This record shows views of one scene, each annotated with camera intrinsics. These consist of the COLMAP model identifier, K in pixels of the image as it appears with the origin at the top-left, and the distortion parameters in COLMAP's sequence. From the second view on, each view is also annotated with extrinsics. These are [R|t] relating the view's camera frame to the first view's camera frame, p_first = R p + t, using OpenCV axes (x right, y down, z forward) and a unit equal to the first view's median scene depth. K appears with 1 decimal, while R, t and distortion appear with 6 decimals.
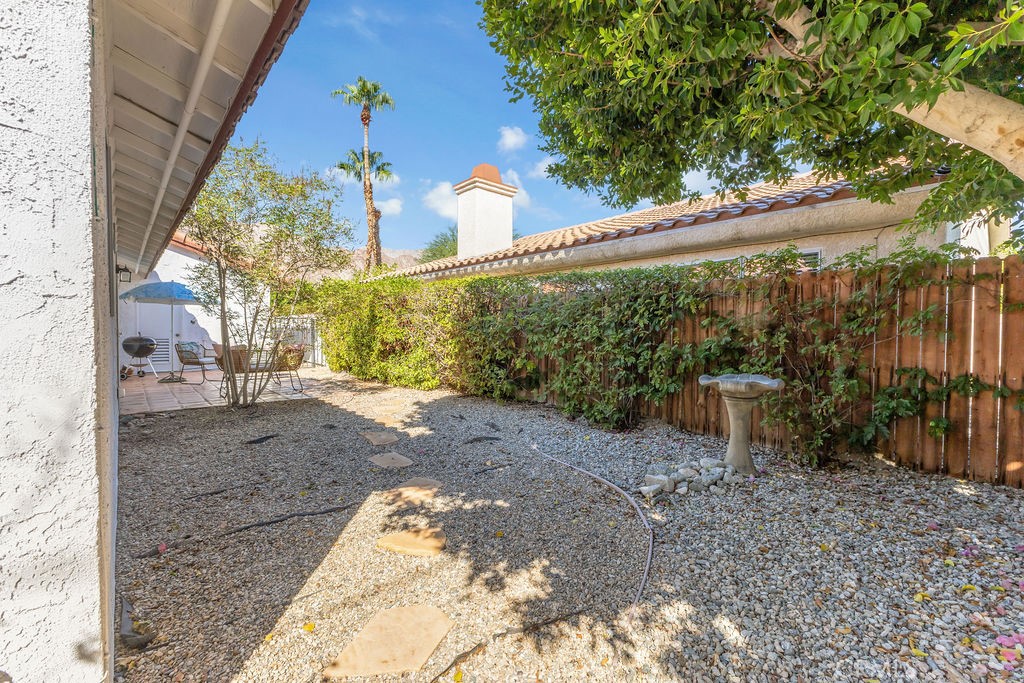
lens RADIAL K [[442.1, 0, 515.7], [0, 442.1, 339.1], [0, 0, 1]] dist [0.011898, -0.000298]
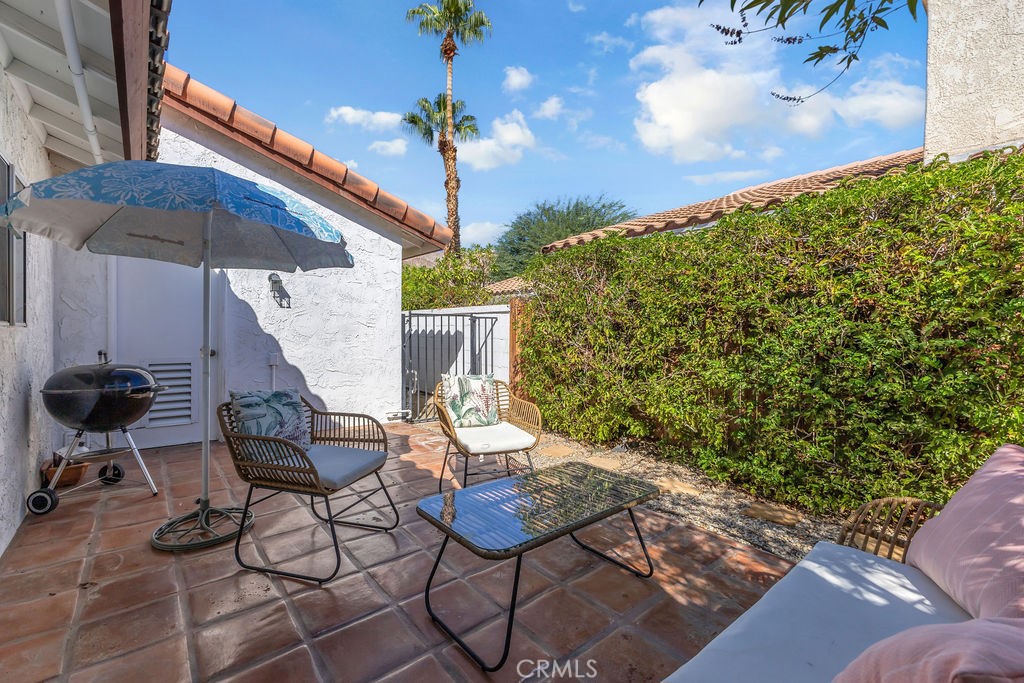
lens RADIAL K [[442.1, 0, 515.7], [0, 442.1, 339.1], [0, 0, 1]] dist [0.011898, -0.000298]
pose [[0.999404, -0.003882, -0.034307, -0.536007], [0.003721, 0.999982, -0.004773, -0.022726], [0.034324, 0.004642, 0.999400, 0.689537]]
